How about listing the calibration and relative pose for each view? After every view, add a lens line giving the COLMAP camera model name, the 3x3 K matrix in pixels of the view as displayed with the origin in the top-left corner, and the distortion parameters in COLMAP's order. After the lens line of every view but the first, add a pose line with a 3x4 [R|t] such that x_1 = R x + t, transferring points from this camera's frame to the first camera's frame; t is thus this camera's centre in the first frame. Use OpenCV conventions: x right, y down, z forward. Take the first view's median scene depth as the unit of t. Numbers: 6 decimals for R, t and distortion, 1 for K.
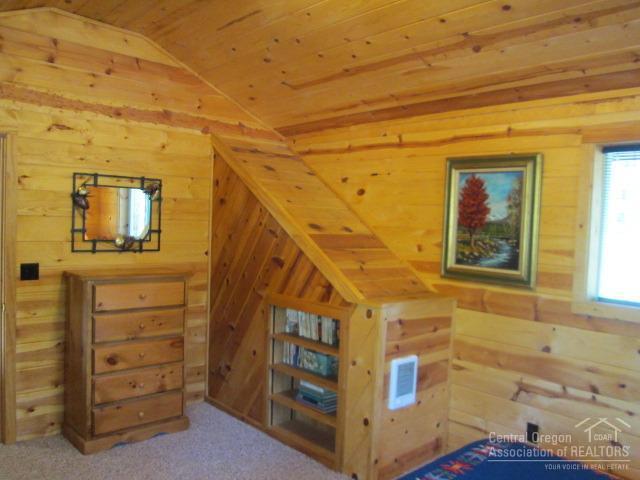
lens RADIAL K [[525.4, 0, 321.2], [0, 525.4, 239.9], [0, 0, 1]] dist [-0.041738, -0.001360]
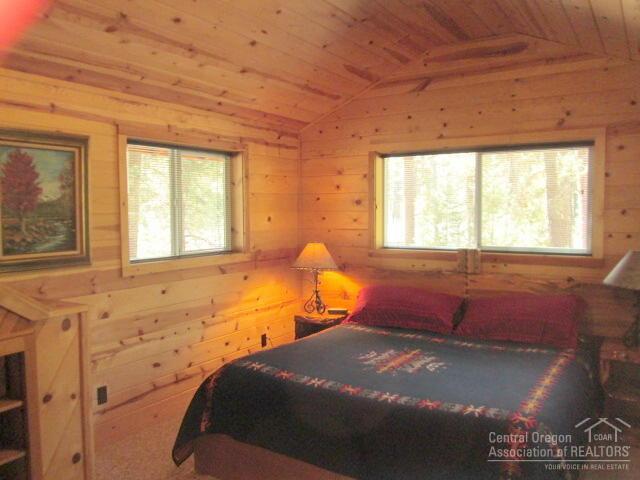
lens RADIAL K [[525.4, 0, 321.1], [0, 525.4, 240.0], [0, 0, 1]] dist [-0.041738, -0.001360]
pose [[-0.251270, -0.097291, 0.963015, -0.699362], [0.035689, 0.993328, 0.109666, -0.053298], [-0.967259, 0.061925, -0.246121, 0.767852]]
